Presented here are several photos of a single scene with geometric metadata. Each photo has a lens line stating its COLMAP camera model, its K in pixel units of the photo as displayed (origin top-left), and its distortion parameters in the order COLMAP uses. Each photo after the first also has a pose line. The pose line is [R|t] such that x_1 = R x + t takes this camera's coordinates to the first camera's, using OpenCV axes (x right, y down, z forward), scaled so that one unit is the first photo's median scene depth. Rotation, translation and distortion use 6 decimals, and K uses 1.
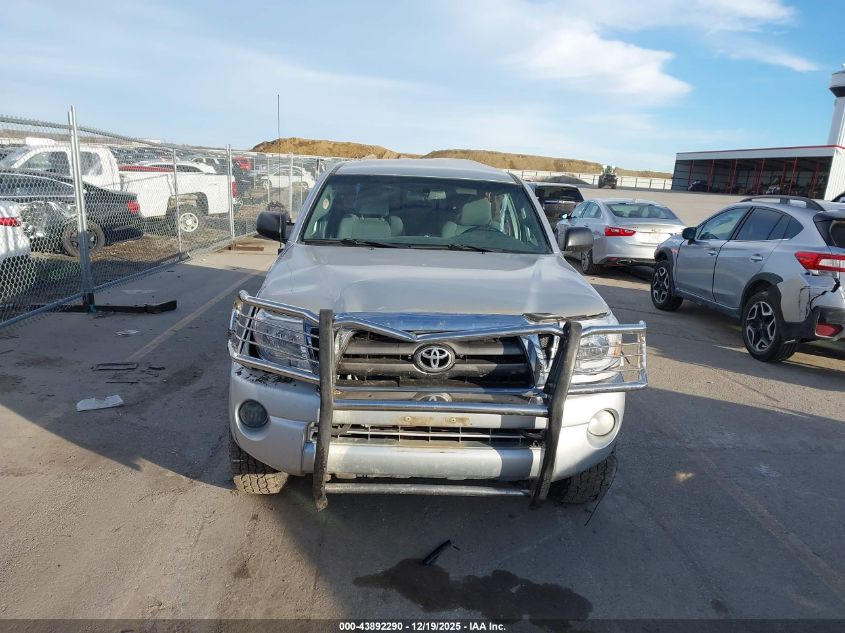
lens RADIAL K [[633.2, 0, 422.5], [0, 633.2, 316.5], [0, 0, 1]] dist [0.029595, -0.009508]
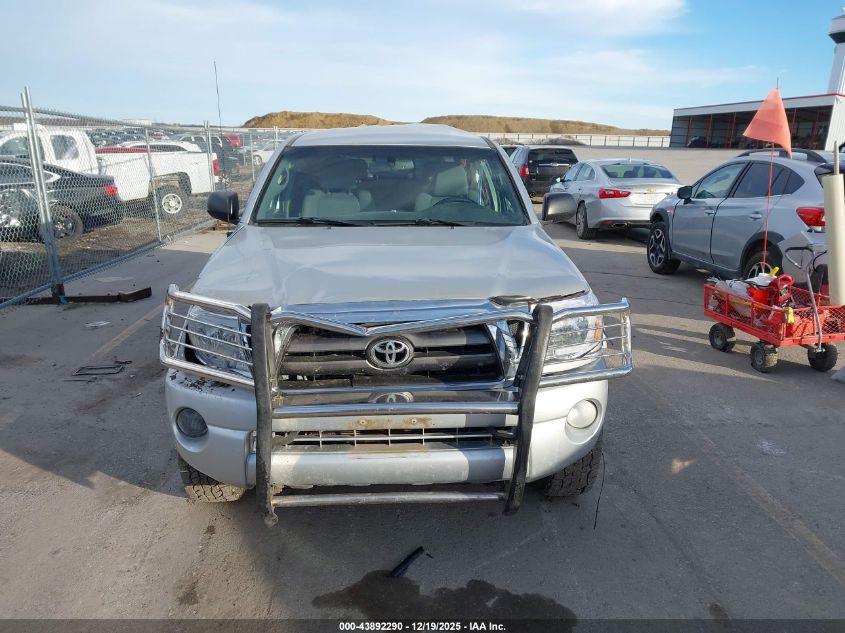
lens RADIAL K [[628.6, 0, 422.5], [0, 628.6, 316.5], [0, 0, 1]] dist [0.024506, -0.004796]
pose [[0.999009, -0.043909, -0.007326, 0.056049], [0.044213, 0.997851, 0.048352, -0.018880], [0.005187, -0.048628, 0.998804, 0.096812]]
